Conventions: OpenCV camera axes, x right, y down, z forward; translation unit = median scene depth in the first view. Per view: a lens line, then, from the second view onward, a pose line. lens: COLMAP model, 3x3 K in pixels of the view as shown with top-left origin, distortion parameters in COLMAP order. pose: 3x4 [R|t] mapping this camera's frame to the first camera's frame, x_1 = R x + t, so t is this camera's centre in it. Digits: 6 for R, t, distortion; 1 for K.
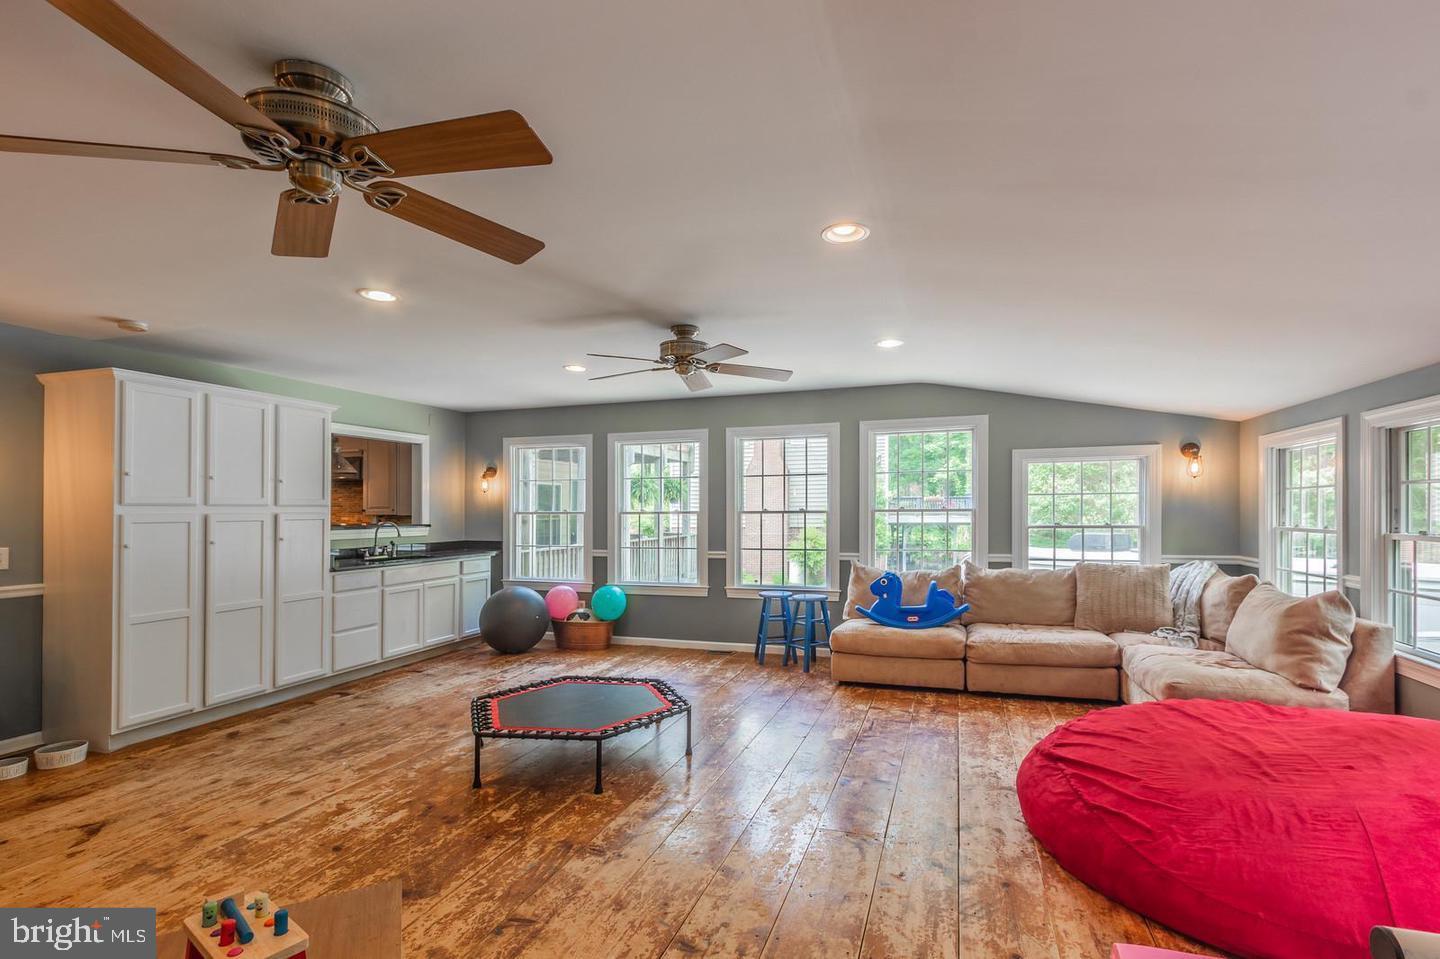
lens RADIAL K [[676.7, 0, 769.9], [0, 676.7, 503.8], [0, 0, 1]] dist [0.002211, 0.000791]
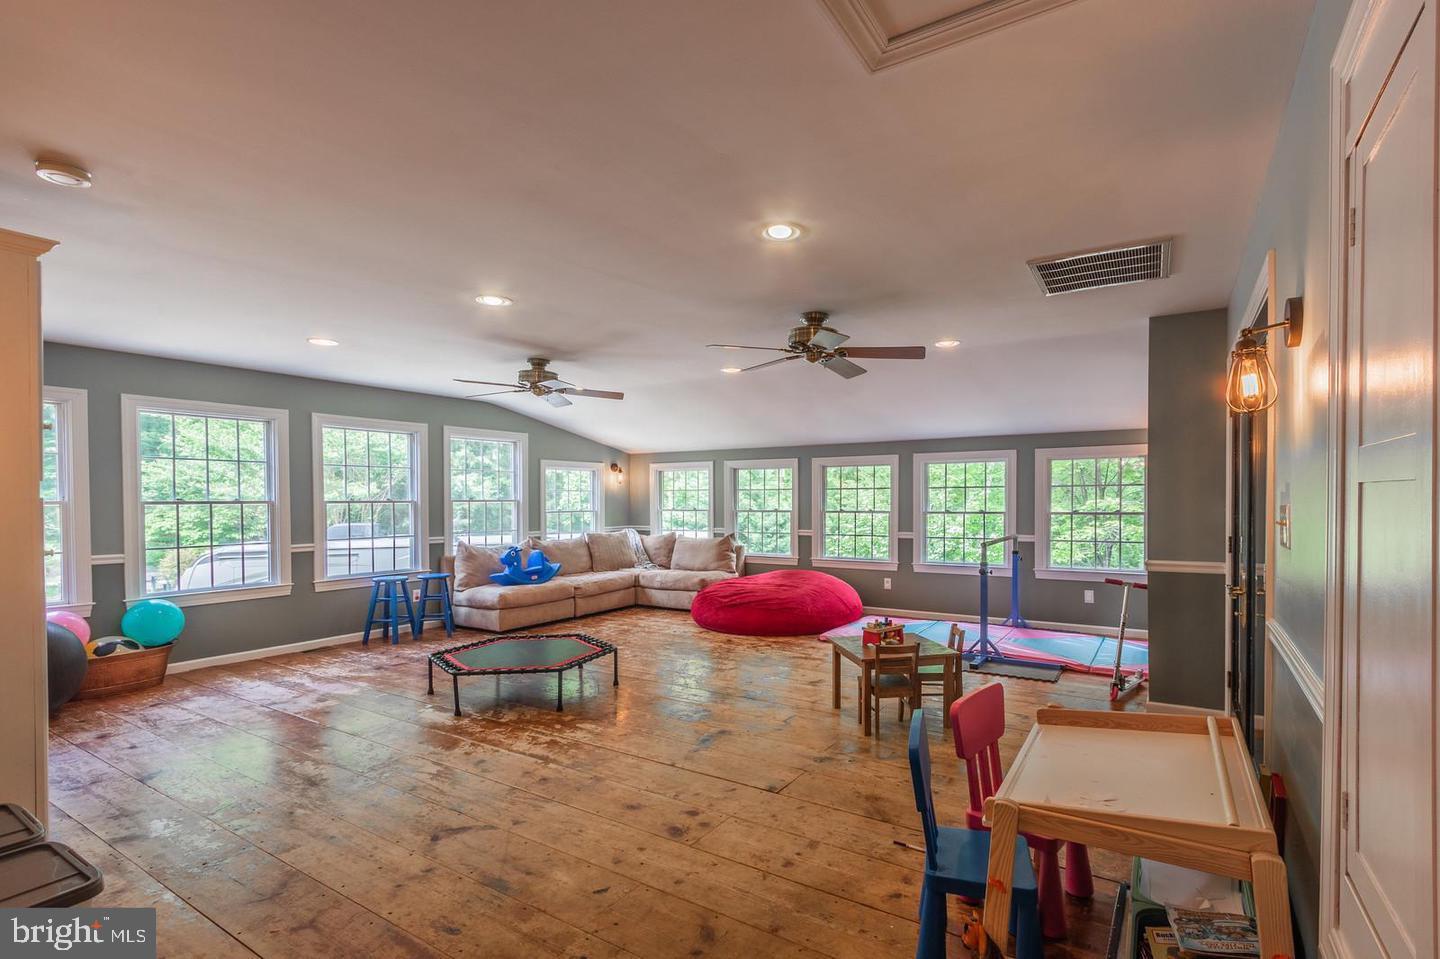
lens RADIAL K [[676.7, 0, 769.9], [0, 676.7, 503.8], [0, 0, 1]] dist [0.002211, 0.000791]
pose [[0.219469, 0.001067, 0.975619, -1.052063], [-0.005293, 0.999986, 0.000097, 0.014024], [-0.975605, -0.005185, 0.219471, 0.214648]]
